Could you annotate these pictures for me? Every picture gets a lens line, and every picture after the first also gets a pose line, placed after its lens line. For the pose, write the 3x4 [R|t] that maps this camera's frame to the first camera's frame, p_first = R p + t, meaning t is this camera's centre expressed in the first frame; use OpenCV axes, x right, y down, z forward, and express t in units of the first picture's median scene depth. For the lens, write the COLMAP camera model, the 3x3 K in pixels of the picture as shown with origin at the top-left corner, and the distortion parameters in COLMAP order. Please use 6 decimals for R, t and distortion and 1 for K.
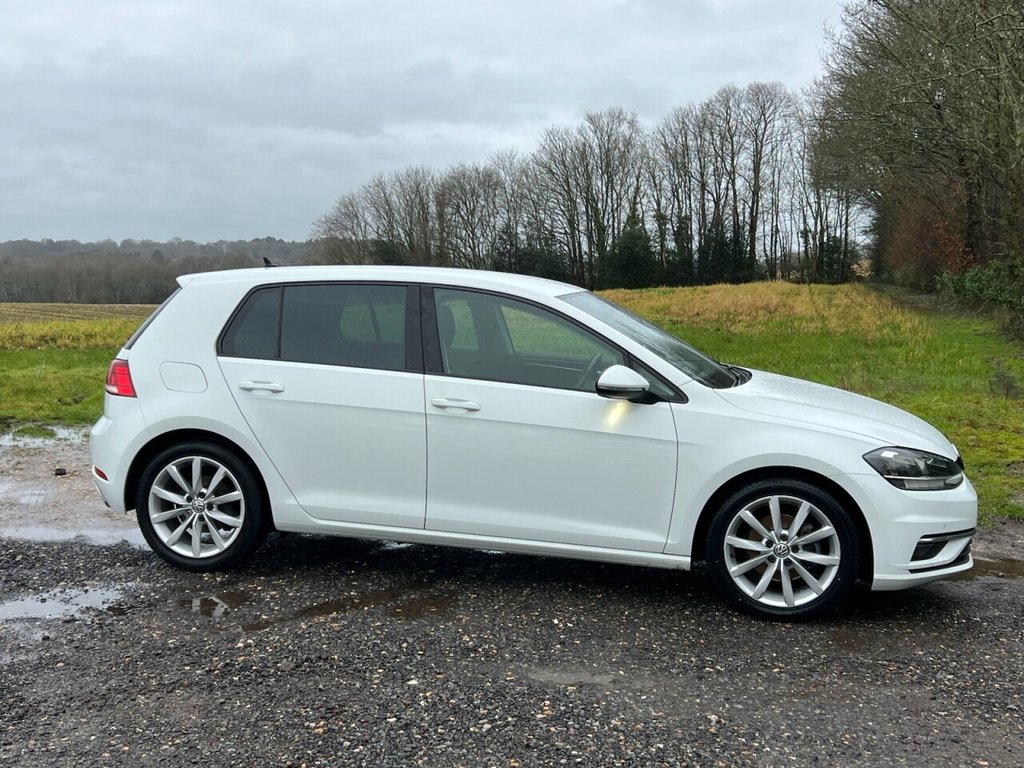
lens RADIAL K [[1212.7, 0, 512.1], [0, 1212.7, 376.2], [0, 0, 1]] dist [0.049320, 0.000000]
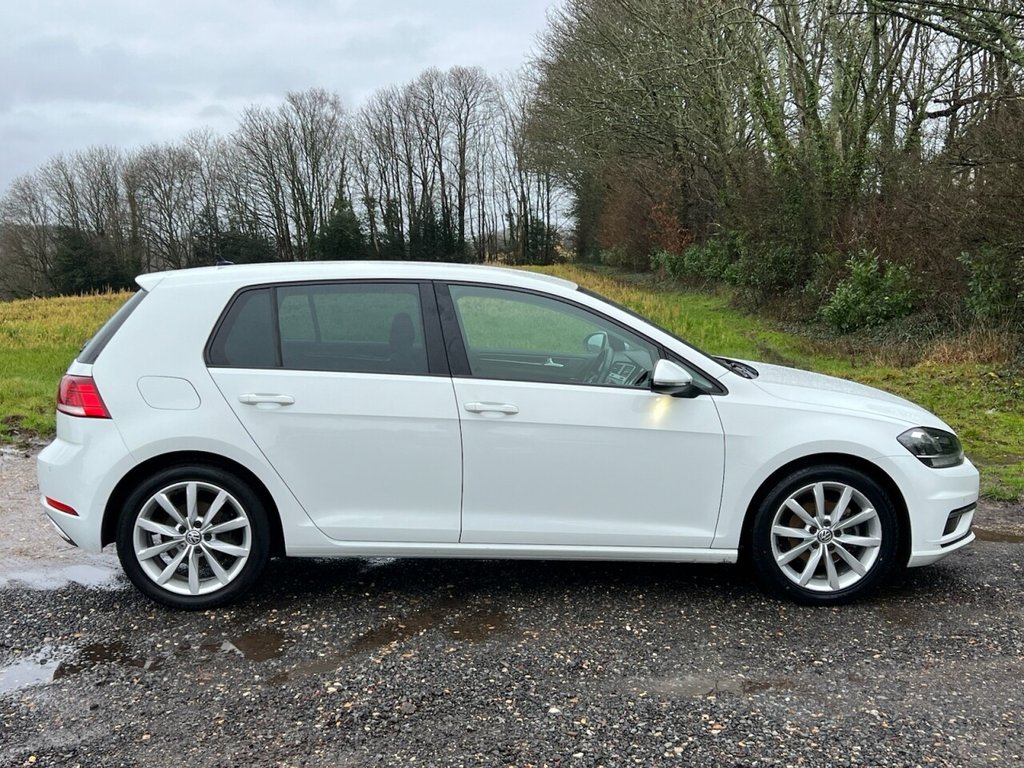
lens RADIAL K [[1212.7, 0, 521.2], [0, 1212.7, 380.7], [0, 0, 1]] dist [0.049320, 0.000000]
pose [[0.962955, -0.045668, 0.265767, -0.259386], [0.040840, 0.998885, 0.023666, -0.018467], [-0.266552, -0.011936, 0.963747, 0.082077]]
